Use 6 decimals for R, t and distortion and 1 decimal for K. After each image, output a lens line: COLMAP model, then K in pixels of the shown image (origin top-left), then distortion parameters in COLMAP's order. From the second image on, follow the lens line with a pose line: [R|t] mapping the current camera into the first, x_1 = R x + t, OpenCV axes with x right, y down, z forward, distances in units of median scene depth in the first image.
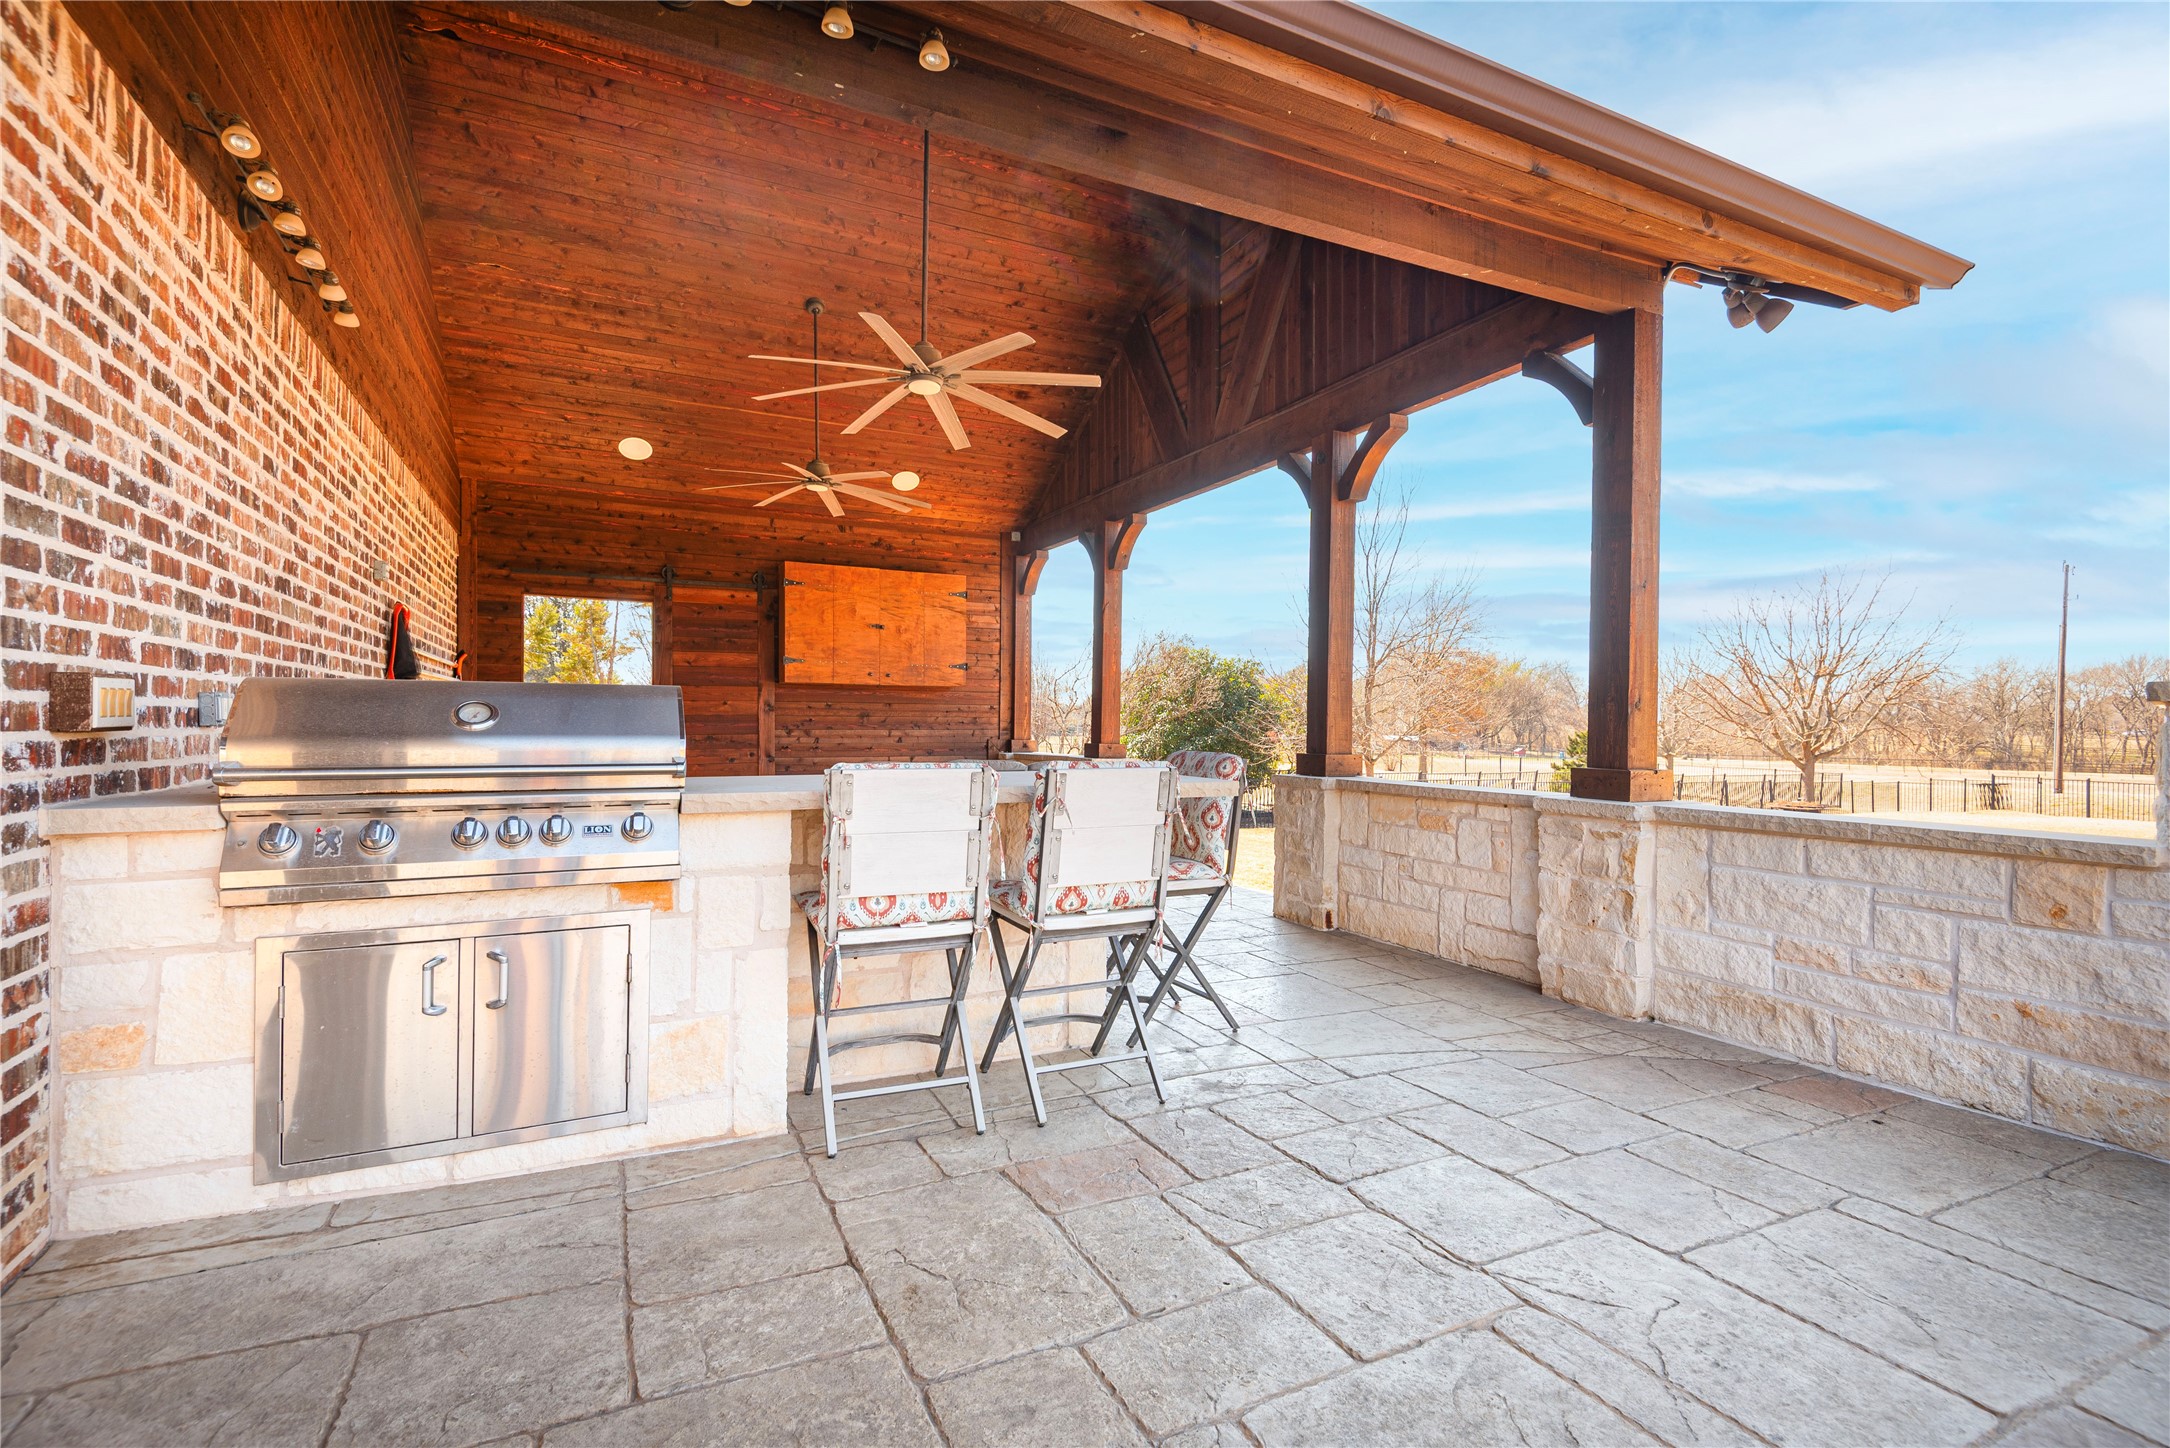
lens RADIAL K [[977.0, 0, 1084.1], [0, 977.0, 721.9], [0, 0, 1]] dist [0.046754, -0.036915]
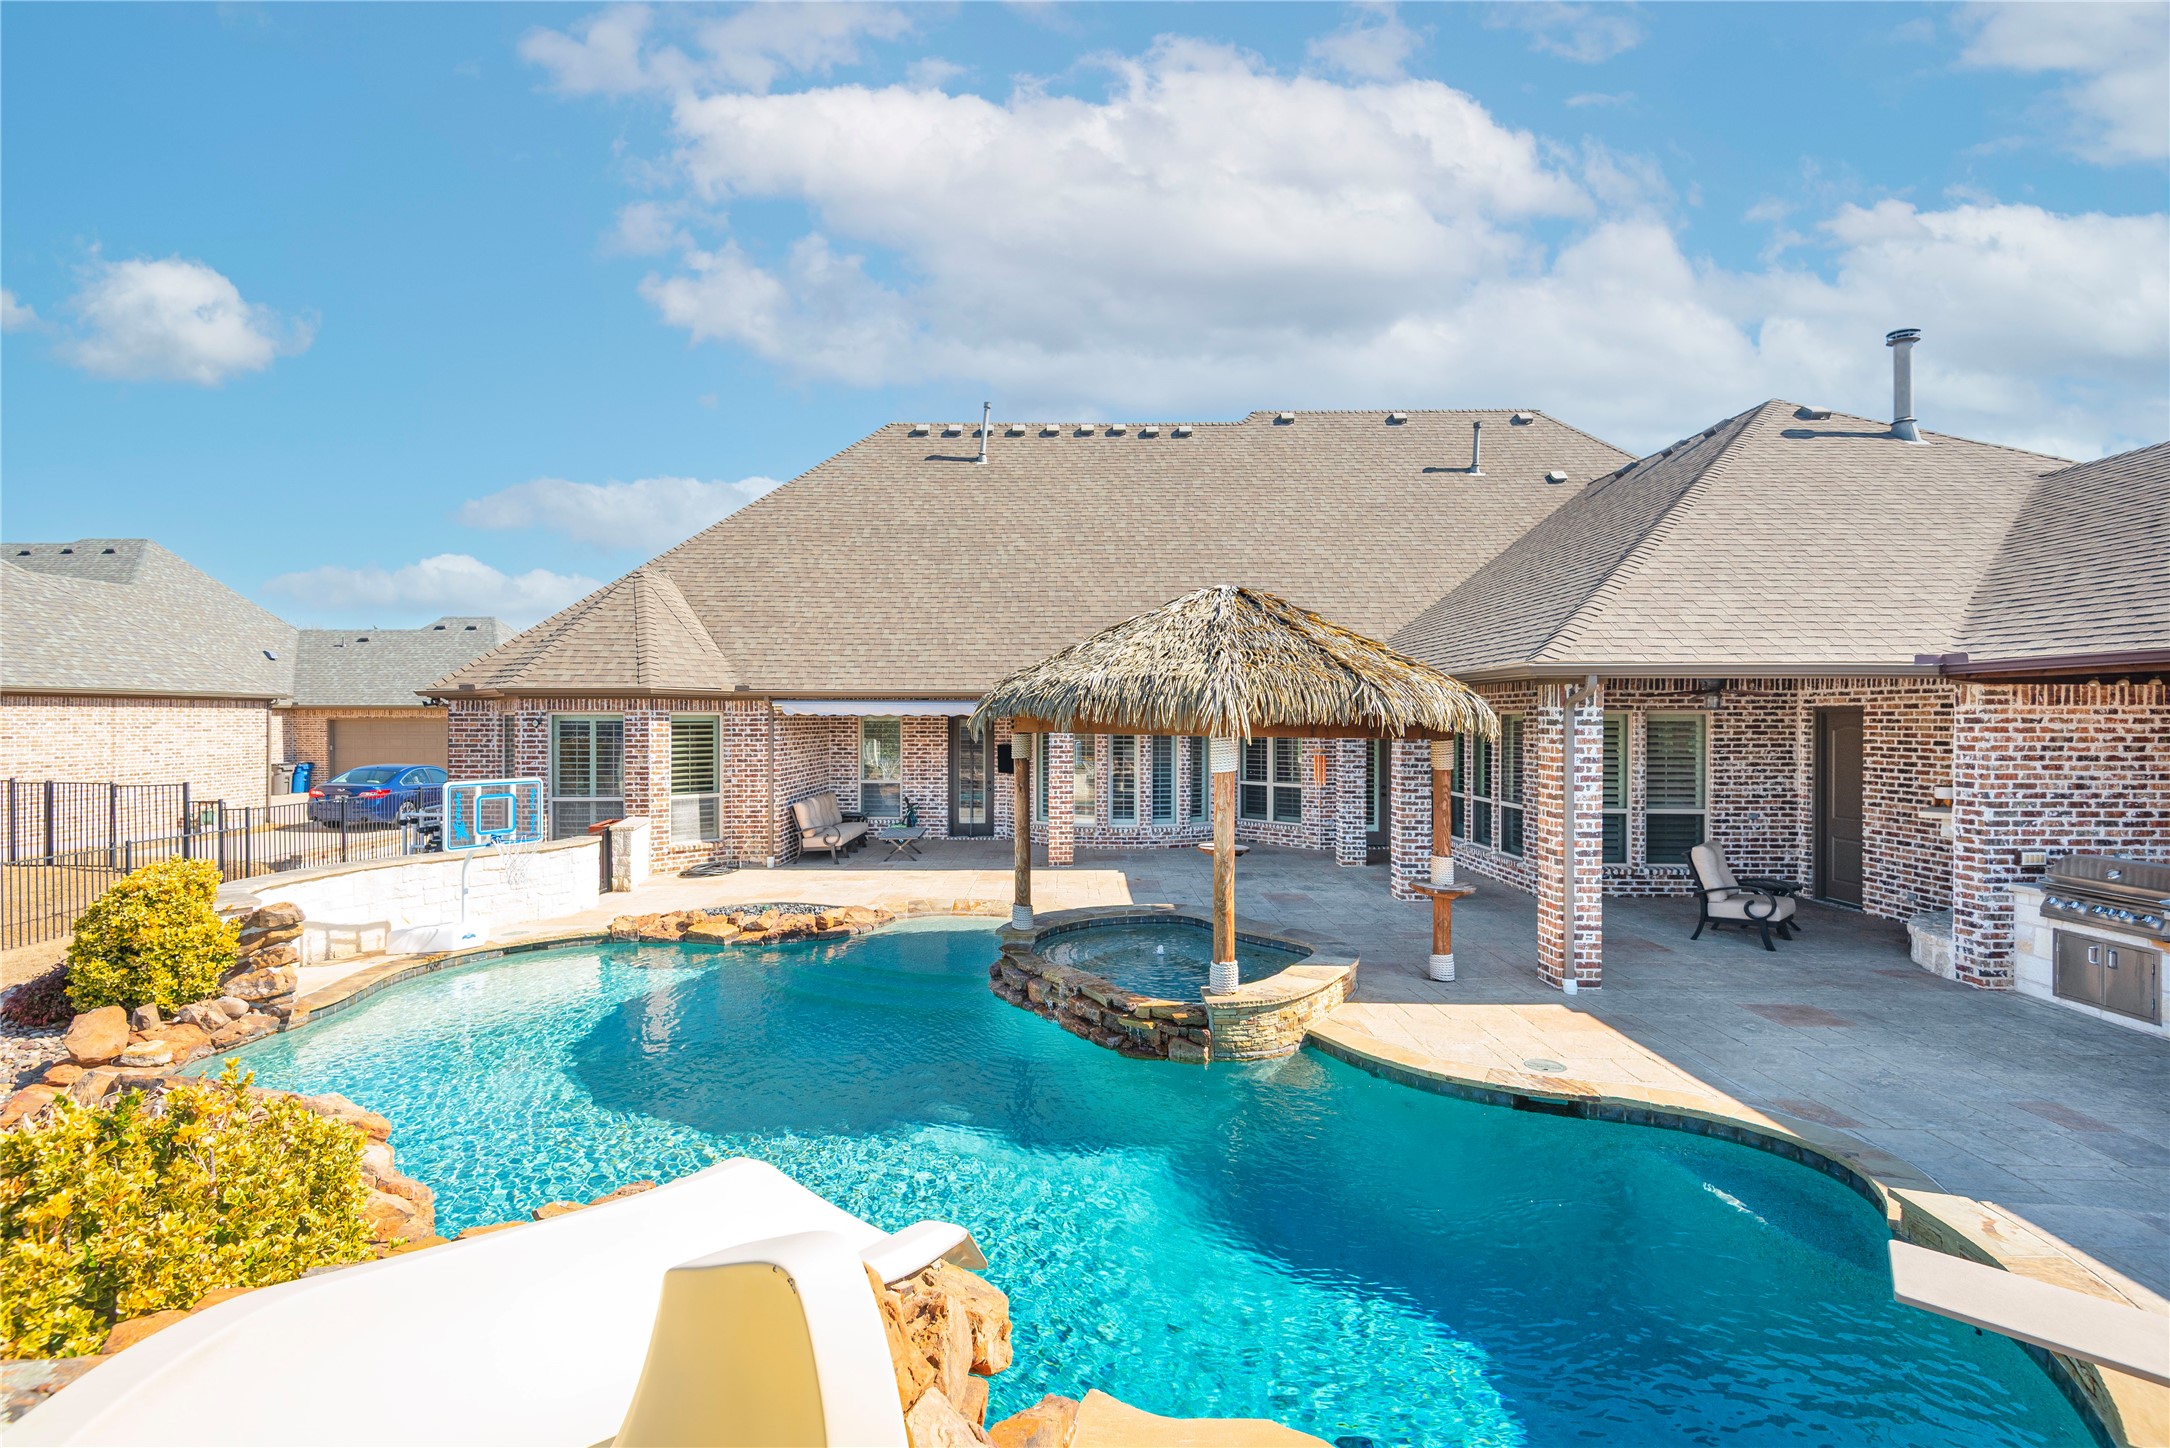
lens RADIAL K [[977.0, 0, 1084.1], [0, 977.0, 721.9], [0, 0, 1]] dist [0.046754, -0.036915]
pose [[-0.435972, -0.002546, -0.899957, 1.427191], [-0.003088, 0.999994, -0.001333, -0.187170], [0.899955, 0.002198, -0.435977, -0.224570]]
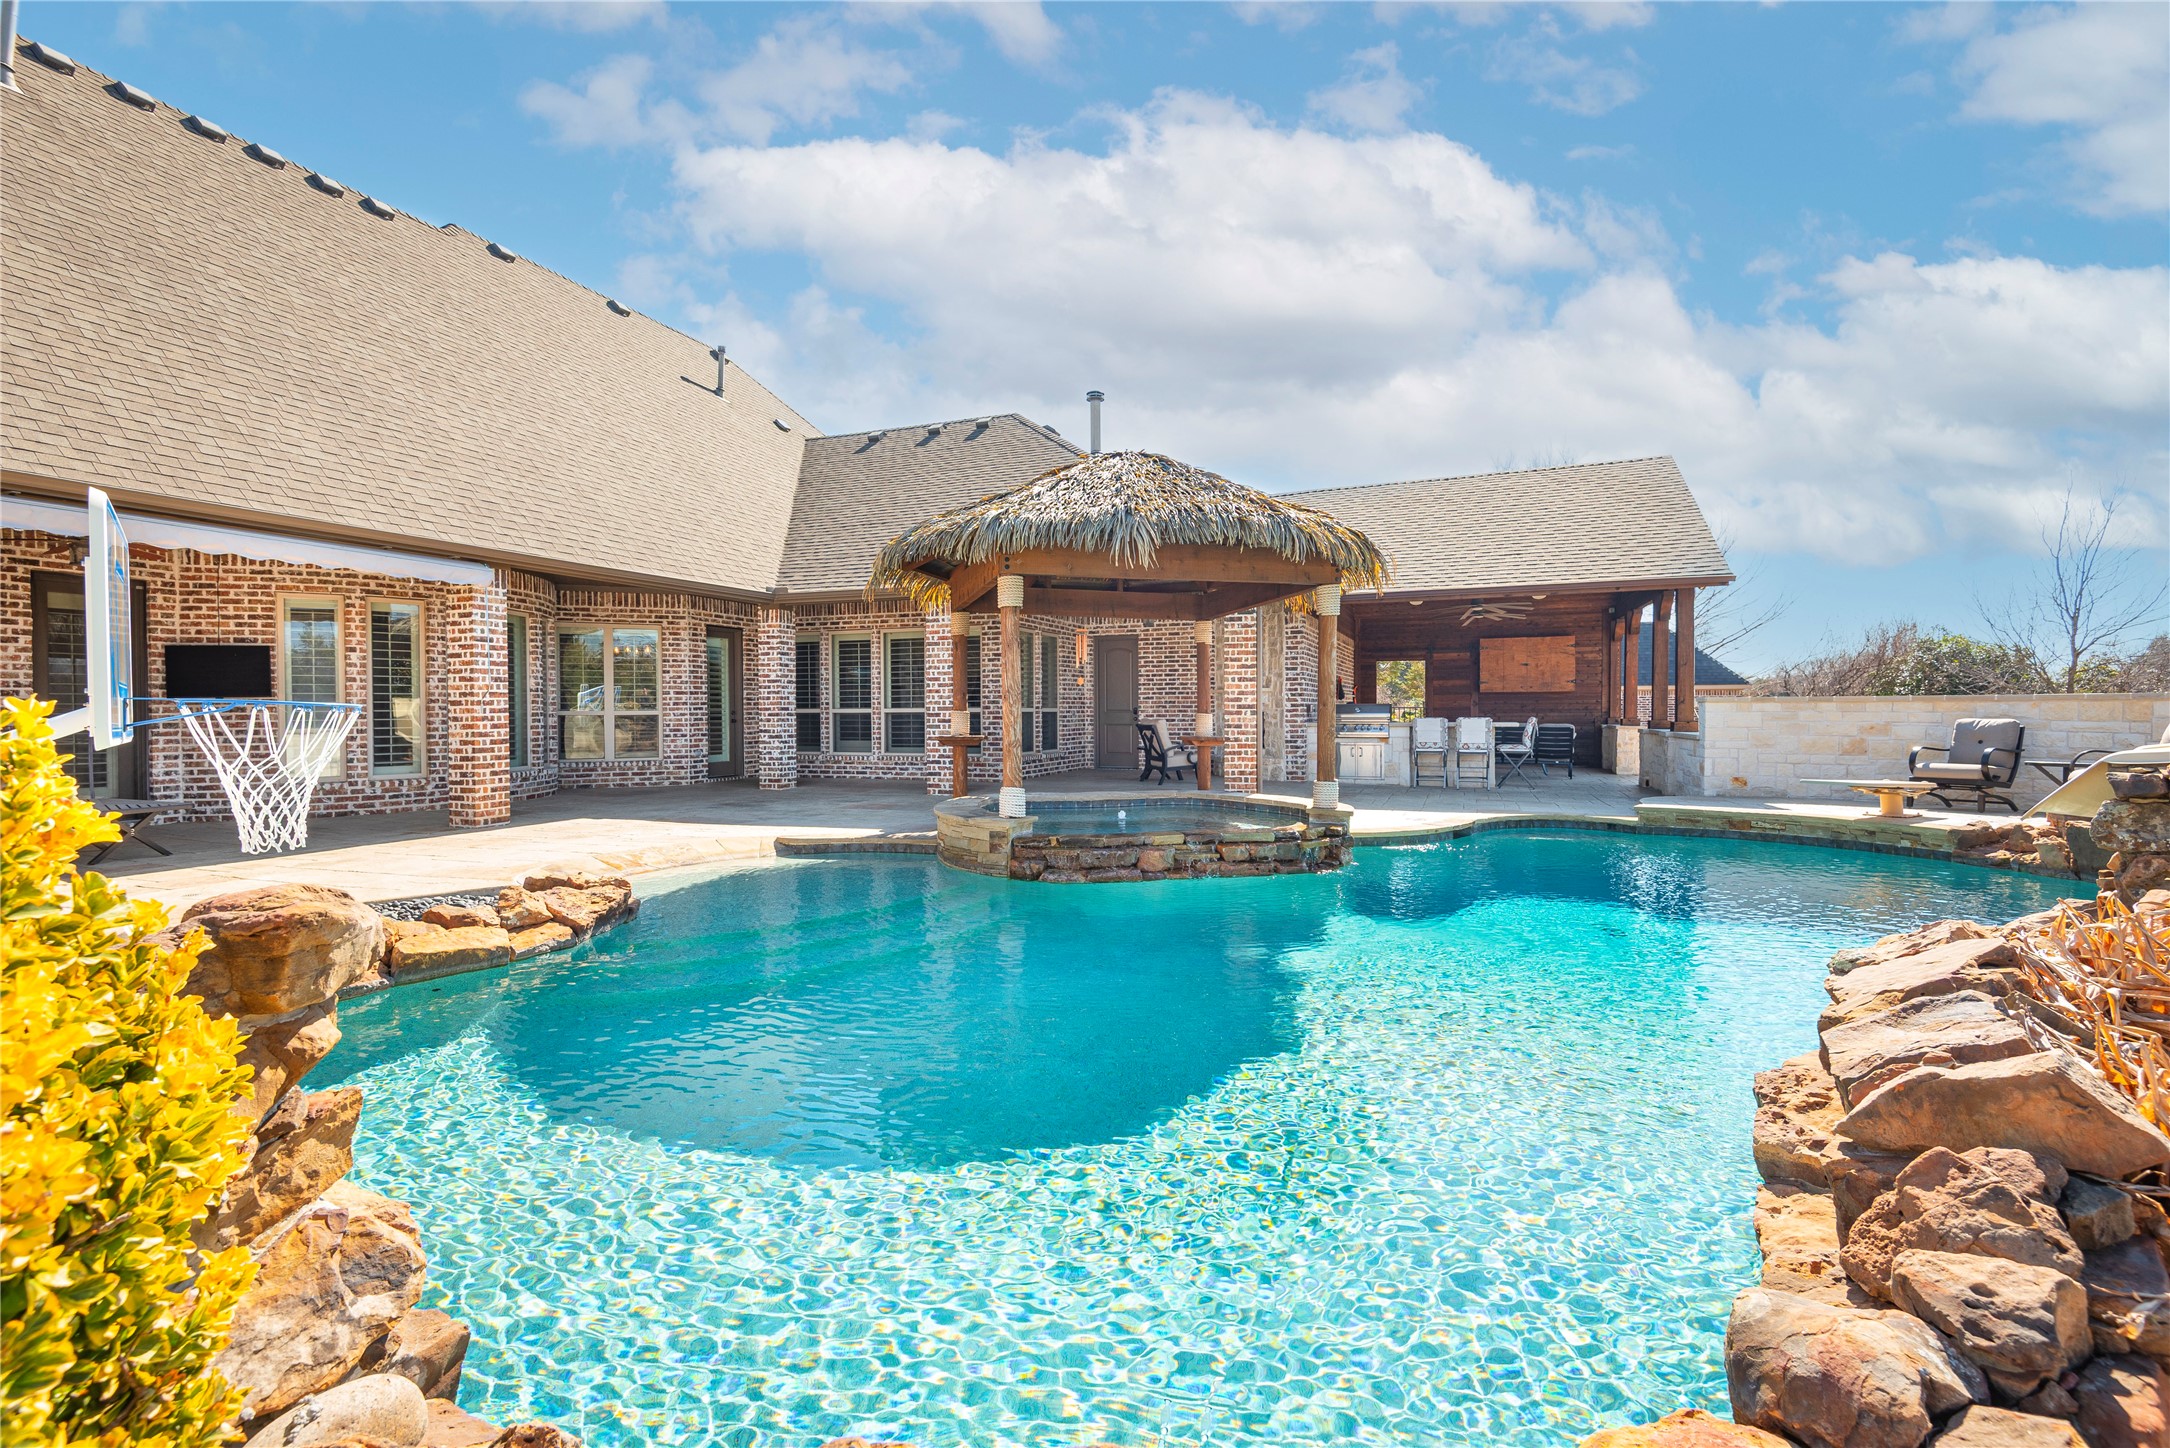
lens RADIAL K [[977.0, 0, 1084.1], [0, 977.0, 721.9], [0, 0, 1]] dist [0.046754, -0.036915]
pose [[0.675393, 0.000469, -0.737458, 1.073408], [0.009021, 0.999920, 0.008897, -0.000271], [0.737403, -0.012661, 0.675334, -1.722472]]
